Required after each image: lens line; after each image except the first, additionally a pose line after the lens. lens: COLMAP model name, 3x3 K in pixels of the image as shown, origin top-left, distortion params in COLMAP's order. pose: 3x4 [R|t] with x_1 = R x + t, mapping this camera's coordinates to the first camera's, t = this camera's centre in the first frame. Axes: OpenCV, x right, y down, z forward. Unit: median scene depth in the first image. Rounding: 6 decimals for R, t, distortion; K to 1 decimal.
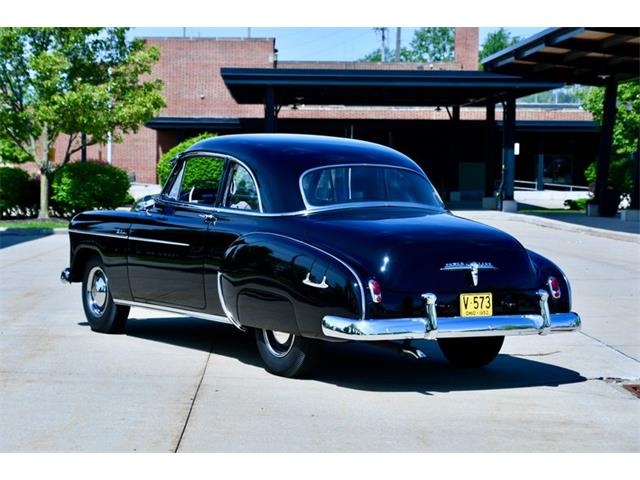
lens RADIAL K [[1815.2, 0, 320.0], [0, 1815.2, 240.0], [0, 0, 1]] dist [0.029788, 0.940805]
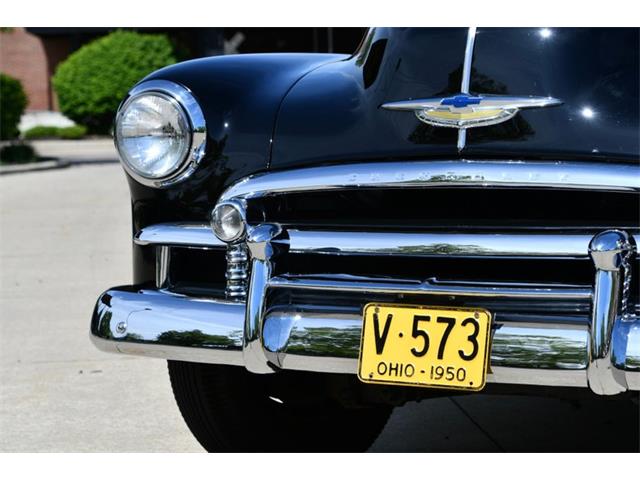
lens RADIAL K [[1815.2, 0, 320.0], [0, 1815.2, 240.0], [0, 0, 1]] dist [0.029788, 0.940805]
pose [[0.995444, -0.051891, 0.079994, -0.055616], [0.049284, 0.998198, 0.034233, 0.001928], [-0.081626, -0.030135, 0.996207, 0.350235]]
